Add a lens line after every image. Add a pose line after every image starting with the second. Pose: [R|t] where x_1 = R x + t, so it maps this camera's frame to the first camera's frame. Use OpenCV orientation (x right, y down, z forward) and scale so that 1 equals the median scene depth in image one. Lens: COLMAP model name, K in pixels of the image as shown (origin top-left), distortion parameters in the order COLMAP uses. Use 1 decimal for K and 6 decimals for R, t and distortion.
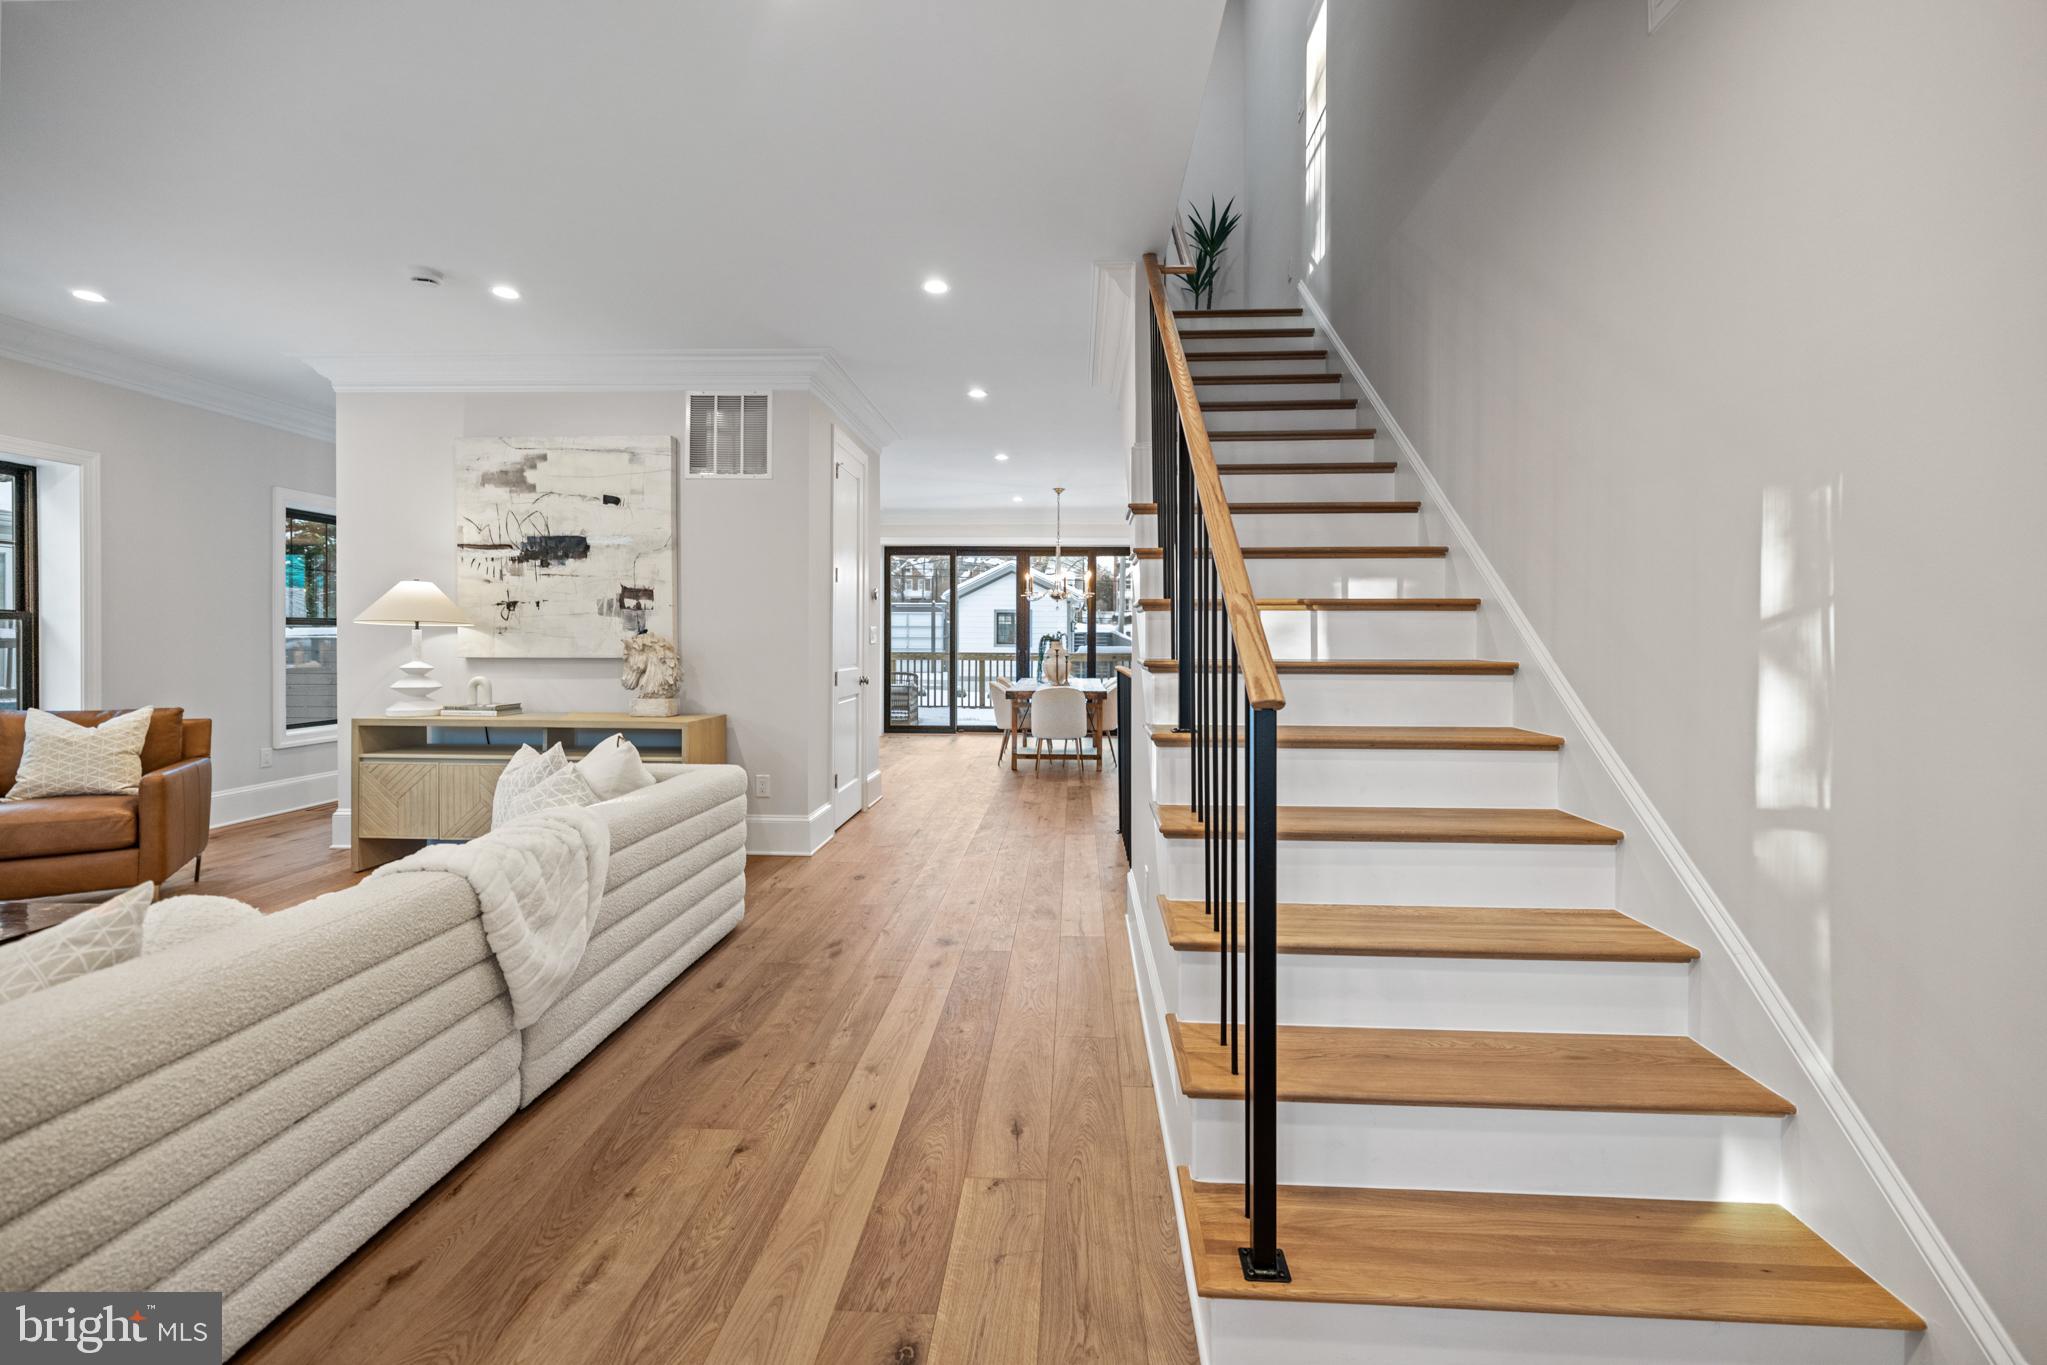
lens RADIAL K [[868.7, 0, 1037.0], [0, 868.7, 655.6], [0, 0, 1]] dist [0.003270, -0.000543]
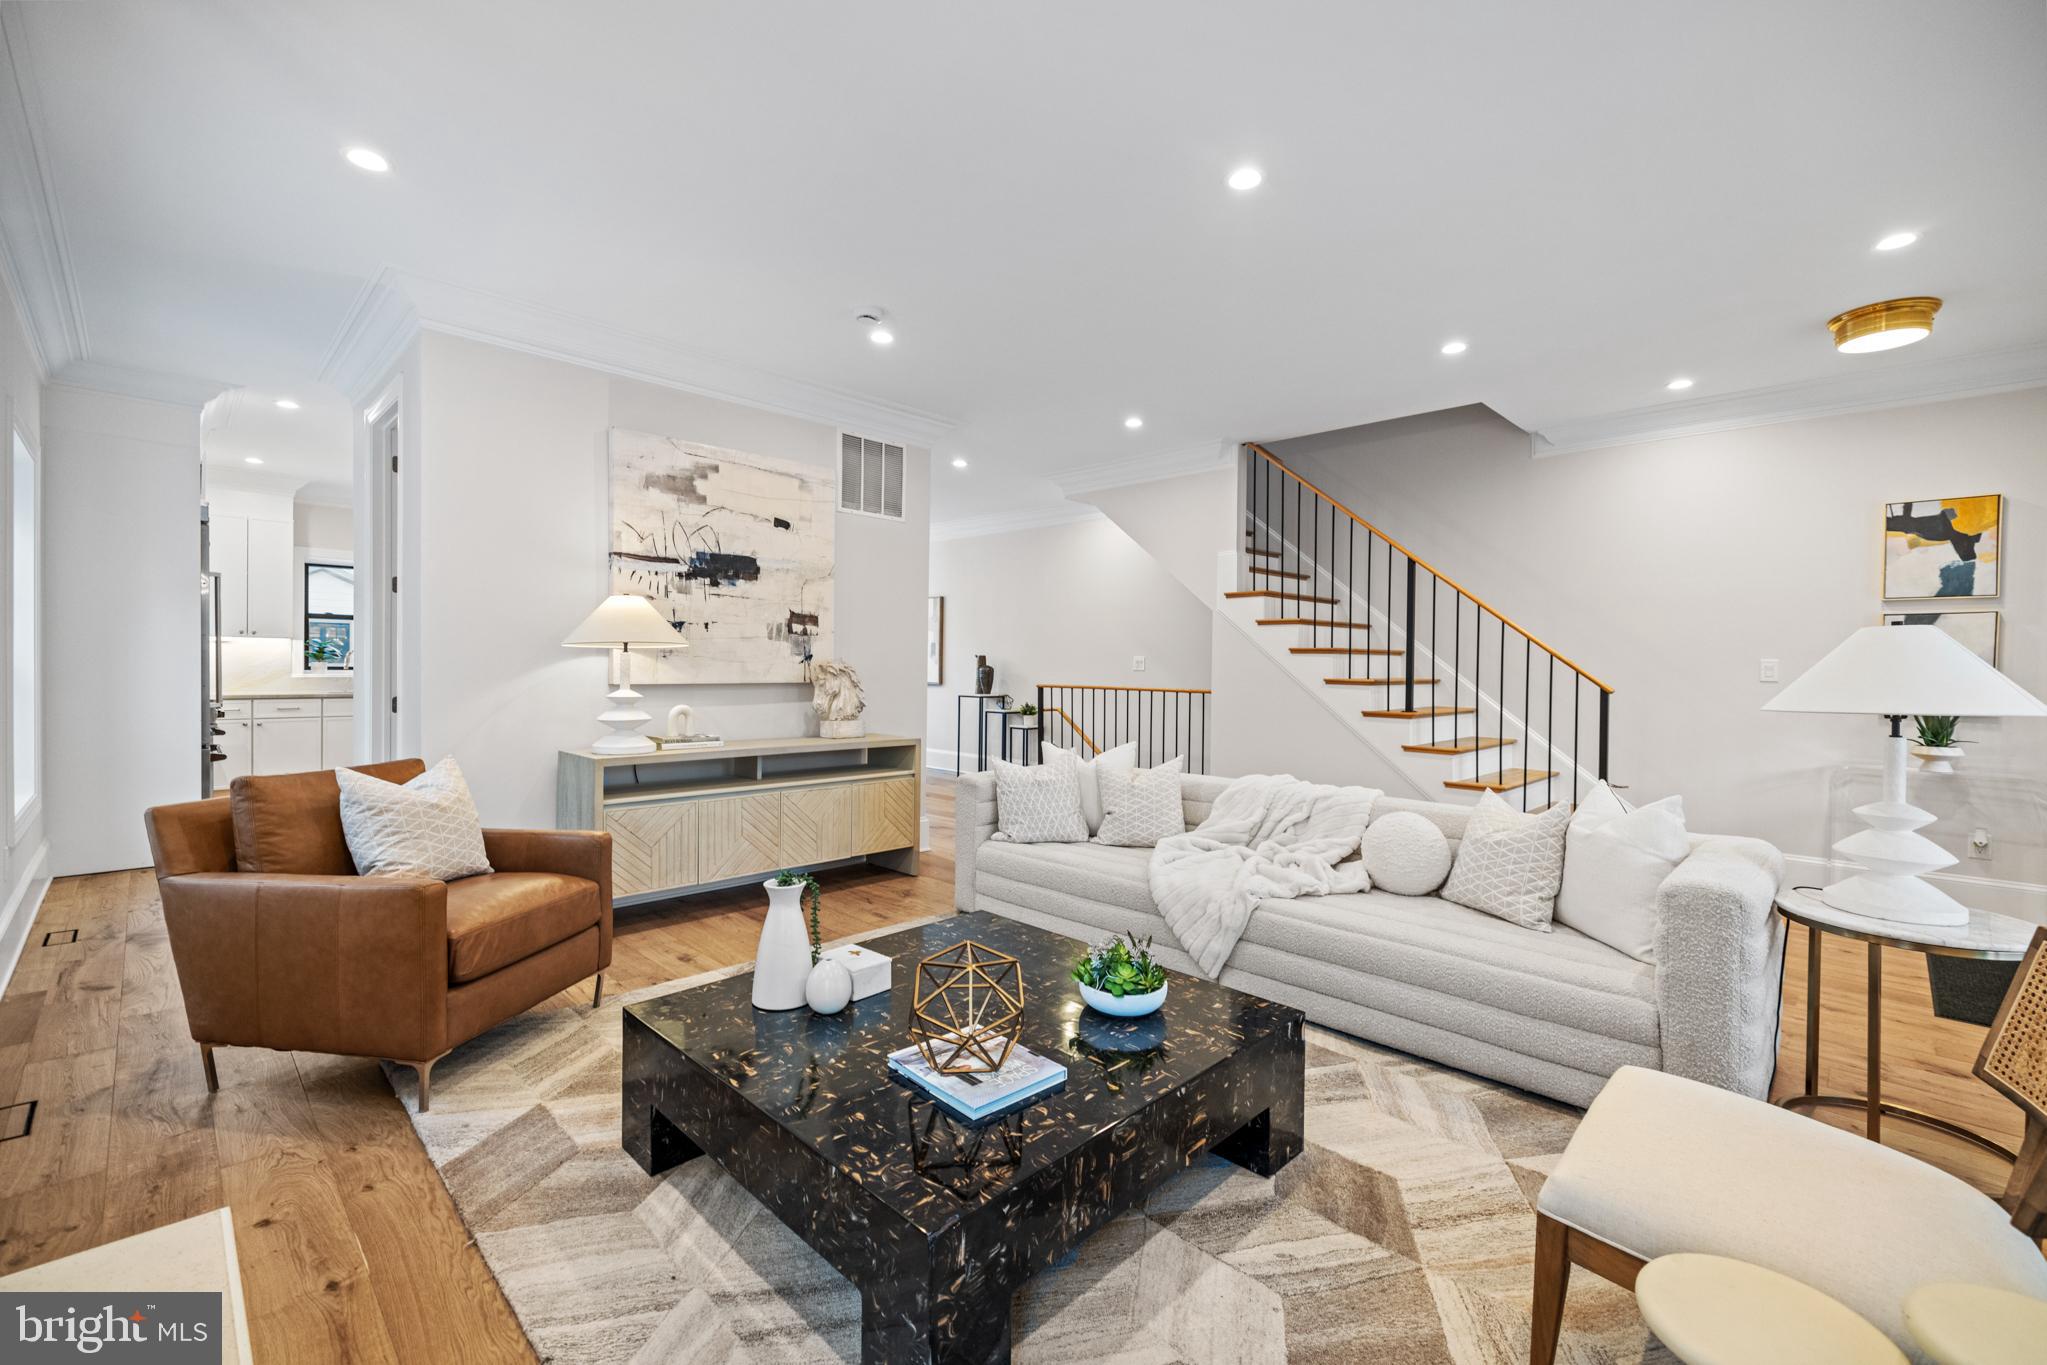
lens RADIAL K [[868.7, 0, 1025.8], [0, 868.7, 677.3], [0, 0, 1]] dist [0.003270, -0.000543]
pose [[0.672169, -0.007616, 0.740359, -1.035817], [0.007664, 0.999965, 0.003328, -0.004833], [-0.740358, 0.003438, 0.672204, 0.127919]]
